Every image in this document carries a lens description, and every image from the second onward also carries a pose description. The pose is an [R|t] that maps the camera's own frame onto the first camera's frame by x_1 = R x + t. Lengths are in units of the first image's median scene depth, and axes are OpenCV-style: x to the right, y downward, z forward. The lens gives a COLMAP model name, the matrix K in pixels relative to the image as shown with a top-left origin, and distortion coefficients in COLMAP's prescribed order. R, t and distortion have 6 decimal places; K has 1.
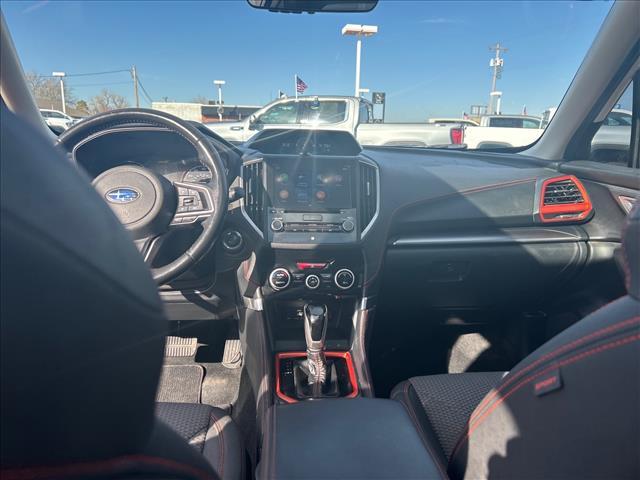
lens RADIAL K [[481.9, 0, 320.0], [0, 481.9, 240.0], [0, 0, 1]] dist [0.019848, -0.004924]
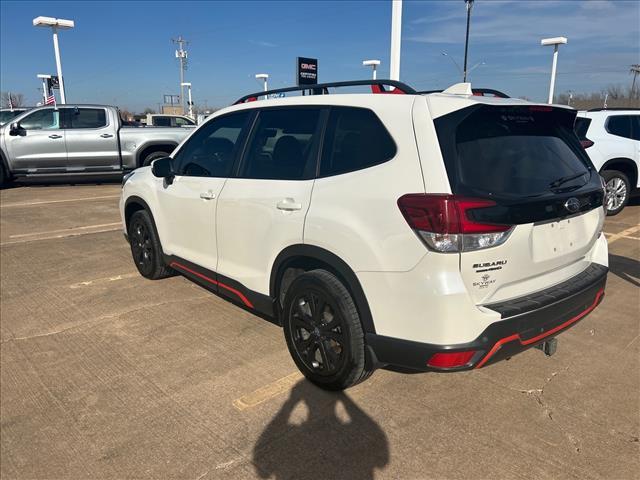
lens RADIAL K [[489.2, 0, 320.0], [0, 489.2, 240.0], [0, 0, 1]] dist [-0.002037, -0.003238]
pose [[0.821729, -0.148595, 0.550164, -0.085954], [0.134733, 0.988695, 0.065801, 0.010744], [-0.553722, 0.020055, 0.832460, -0.119398]]
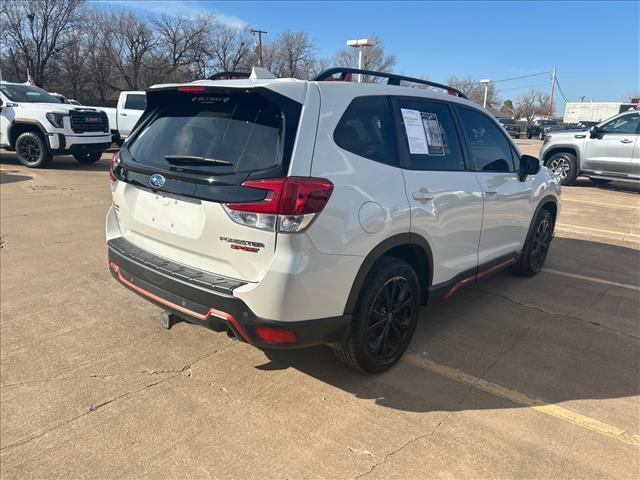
lens RADIAL K [[481.9, 0, 320.0], [0, 481.9, 240.0], [0, 0, 1]] dist [0.019848, -0.004924]
pose [[0.694828, 0.172481, -0.698186, 0.105195], [-0.169978, 0.982695, 0.073606, 0.015996], [0.698800, 0.067533, 0.712122, -0.112881]]
